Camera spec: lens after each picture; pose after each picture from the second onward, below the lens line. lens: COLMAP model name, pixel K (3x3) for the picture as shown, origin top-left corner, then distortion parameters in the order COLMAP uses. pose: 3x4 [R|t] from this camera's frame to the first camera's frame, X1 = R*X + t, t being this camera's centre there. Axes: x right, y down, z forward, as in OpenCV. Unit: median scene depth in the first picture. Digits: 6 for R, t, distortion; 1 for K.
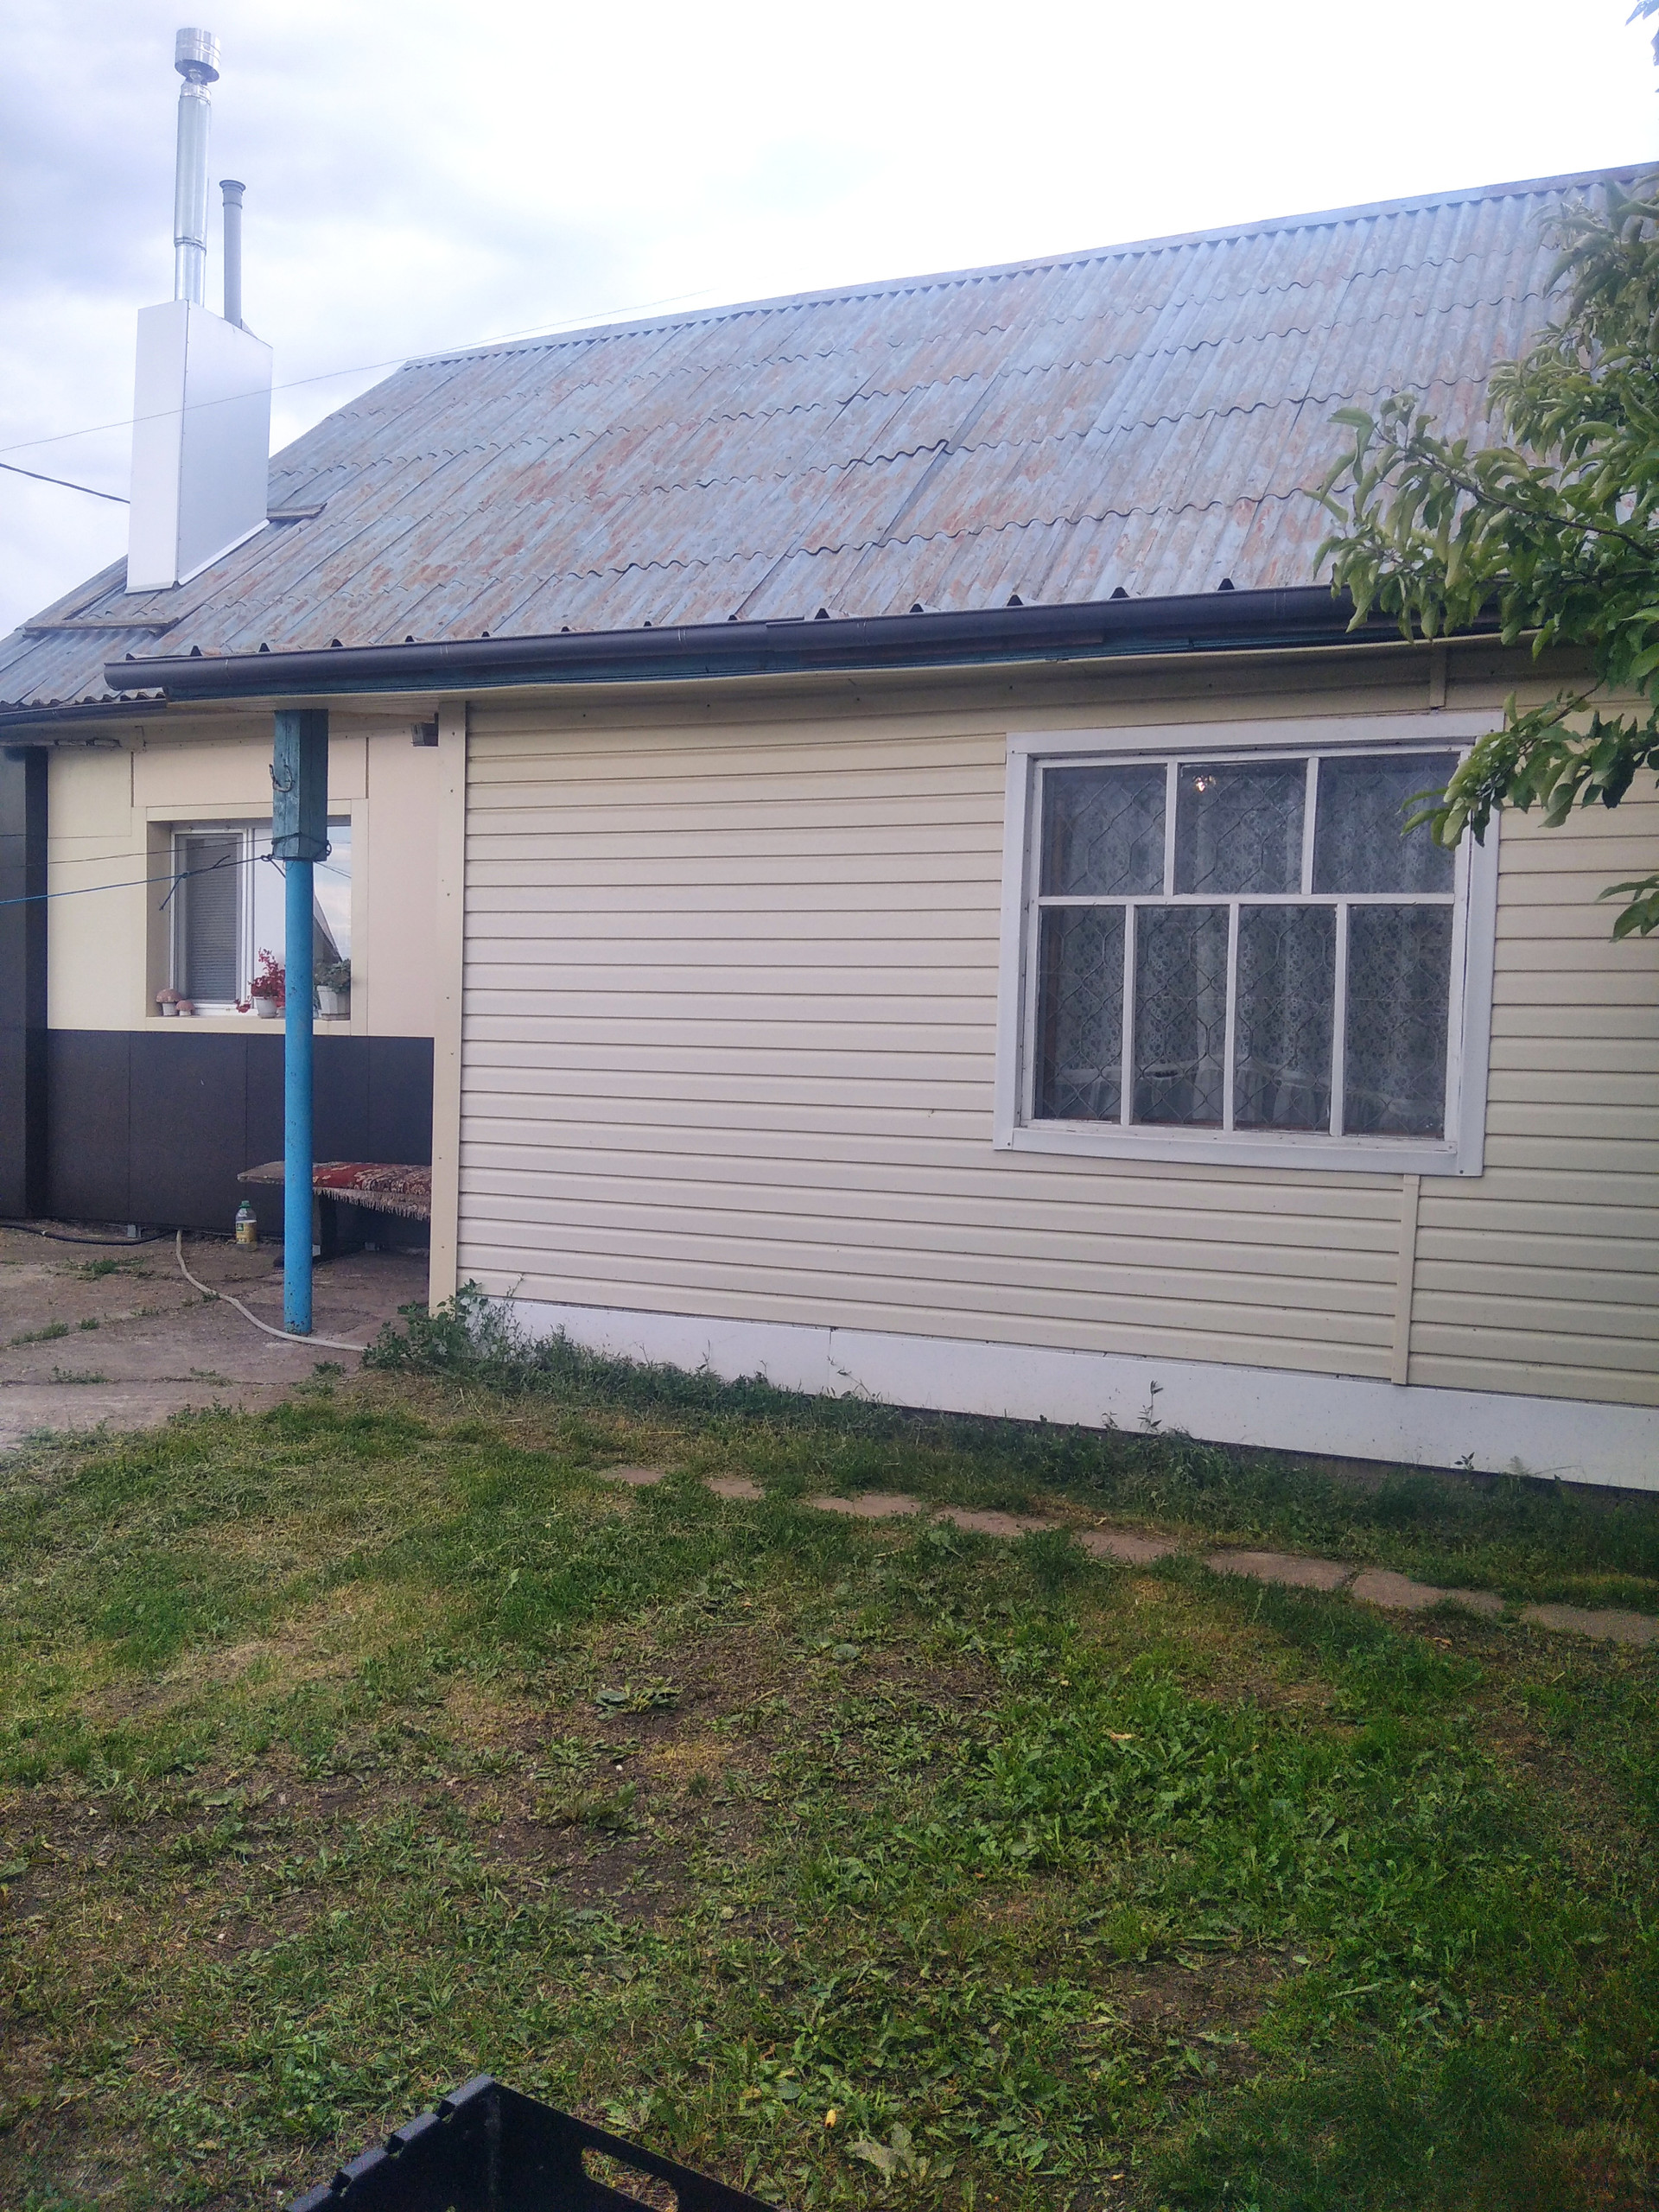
lens RADIAL K [[1783.2, 0, 829.5], [0, 1783.2, 1106.0], [0, 0, 1]] dist [0.092372, -0.163062]
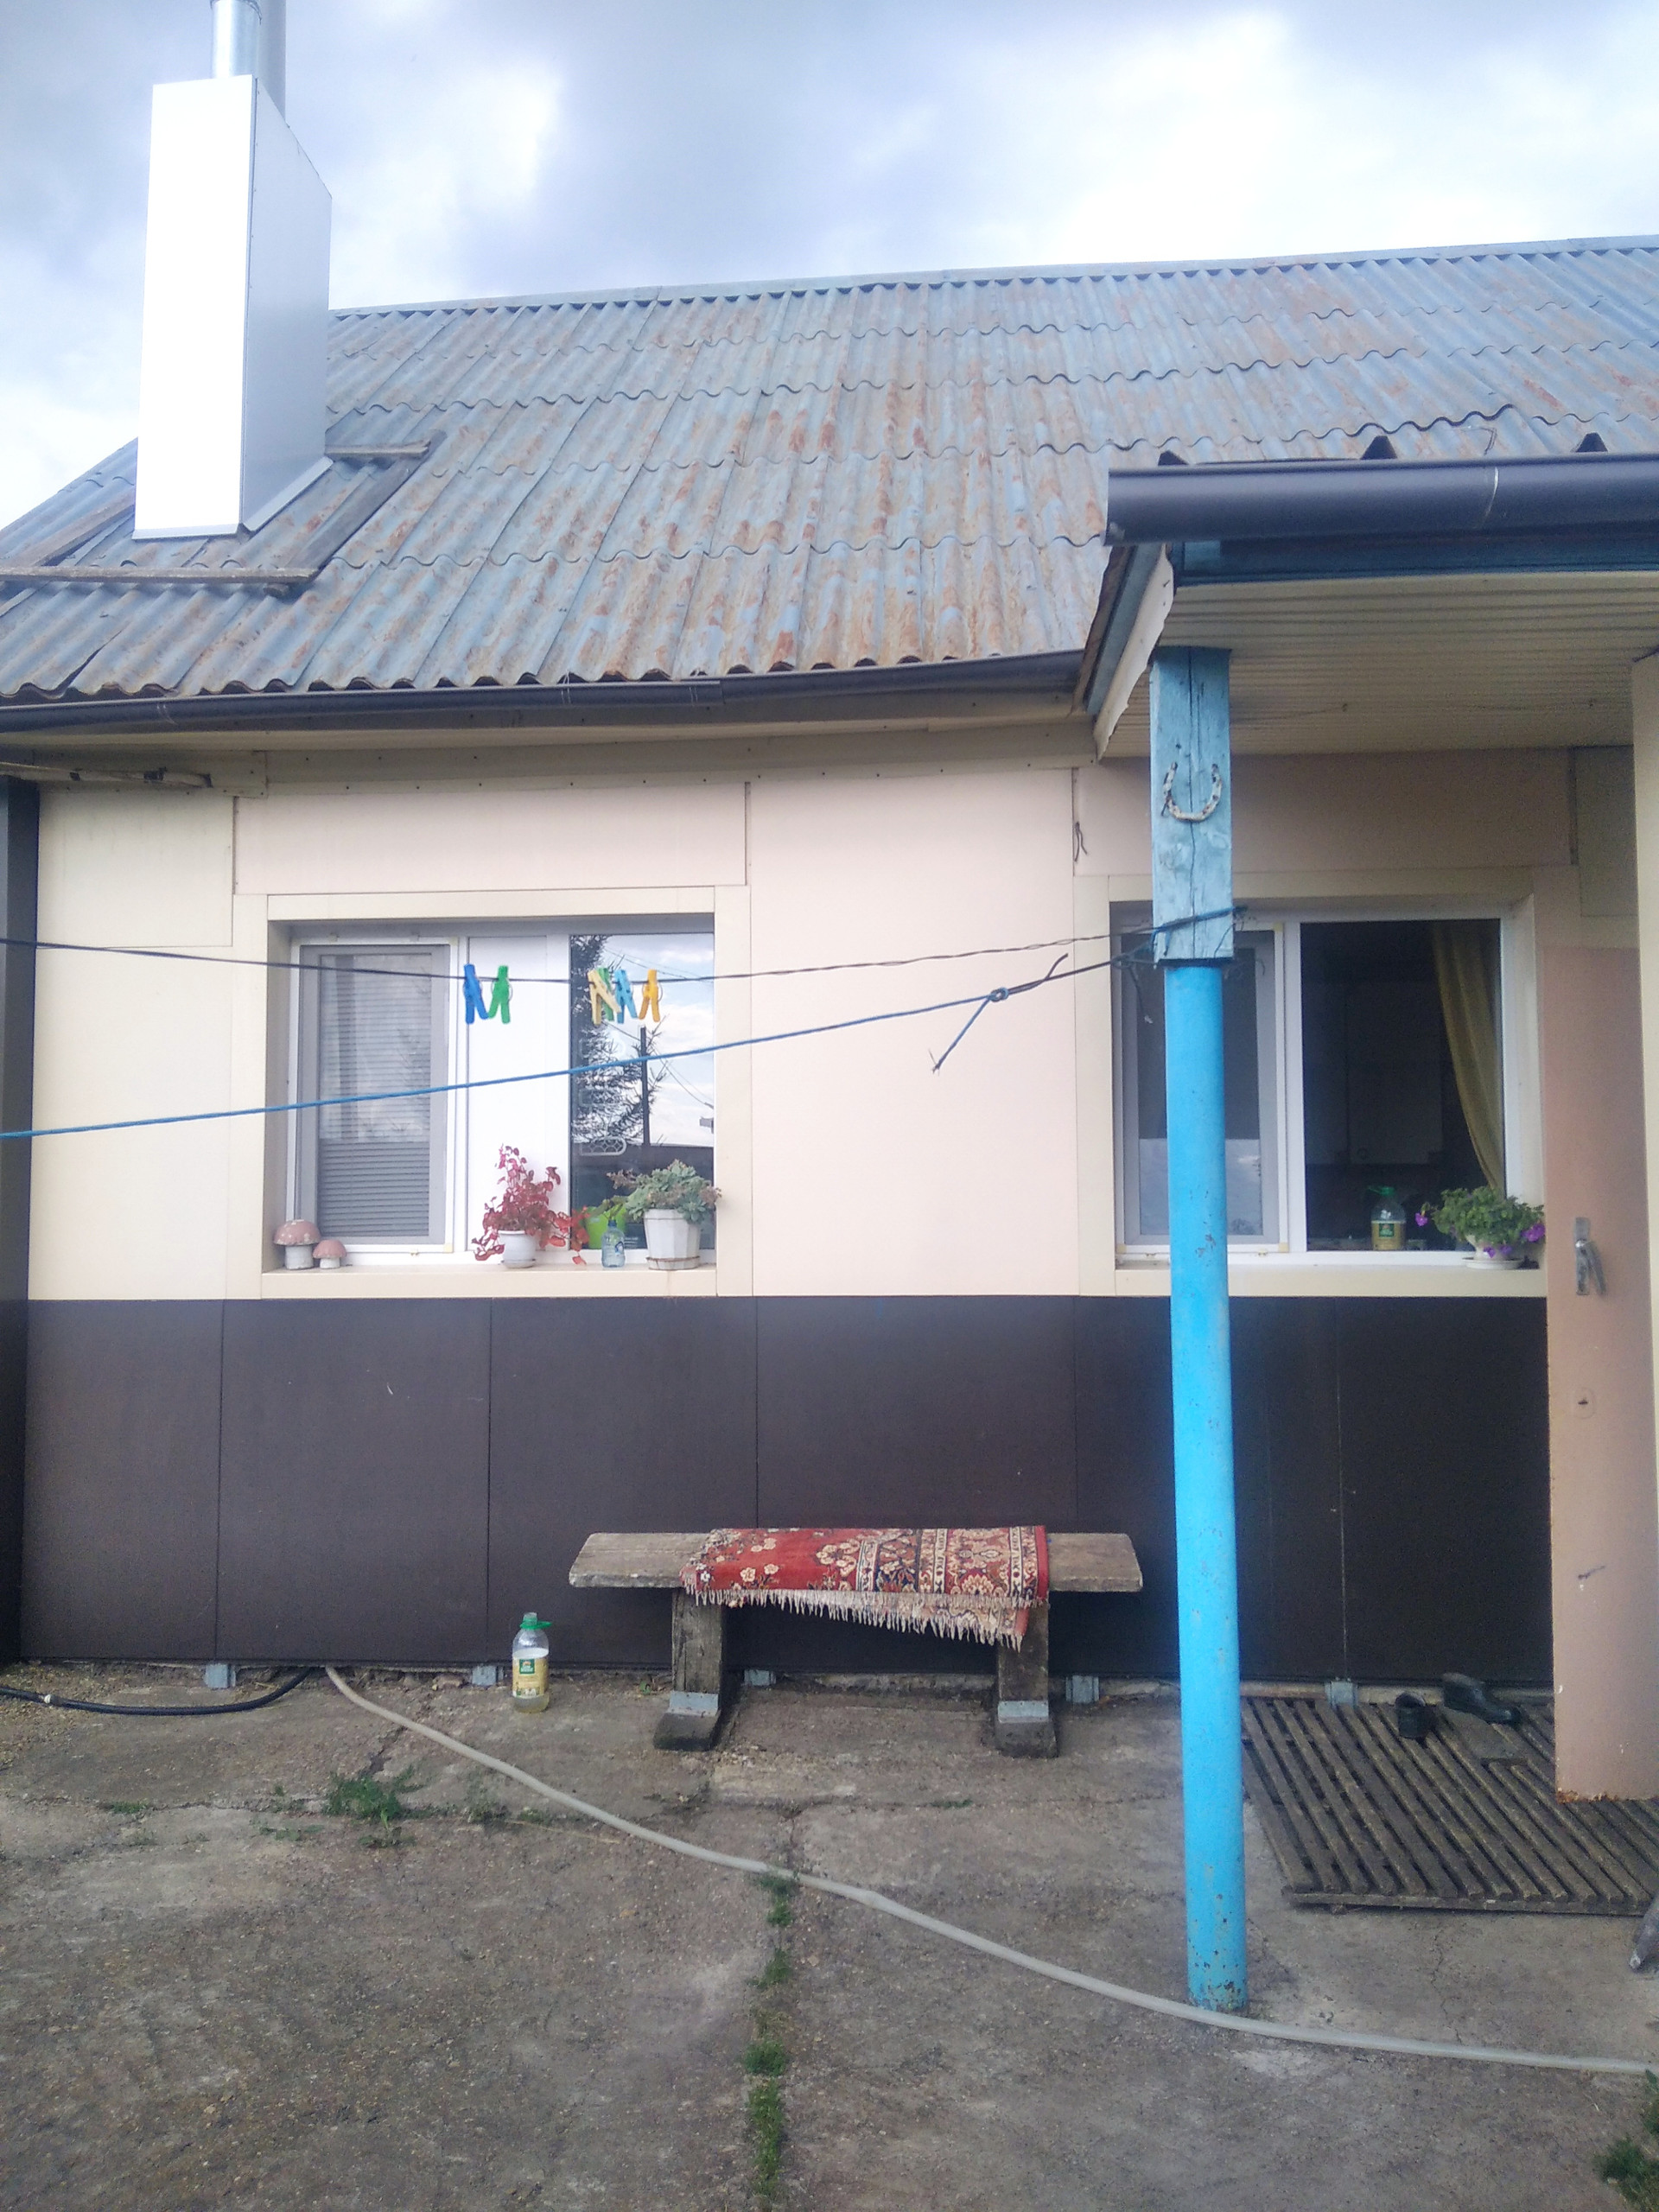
lens RADIAL K [[1783.2, 0, 829.5], [0, 1783.2, 1106.0], [0, 0, 1]] dist [0.092372, -0.163062]
pose [[0.945171, -0.004196, 0.326549, -0.393371], [0.036779, 0.994924, -0.093670, -0.042445], [-0.324498, 0.100544, 0.940527, 0.426732]]
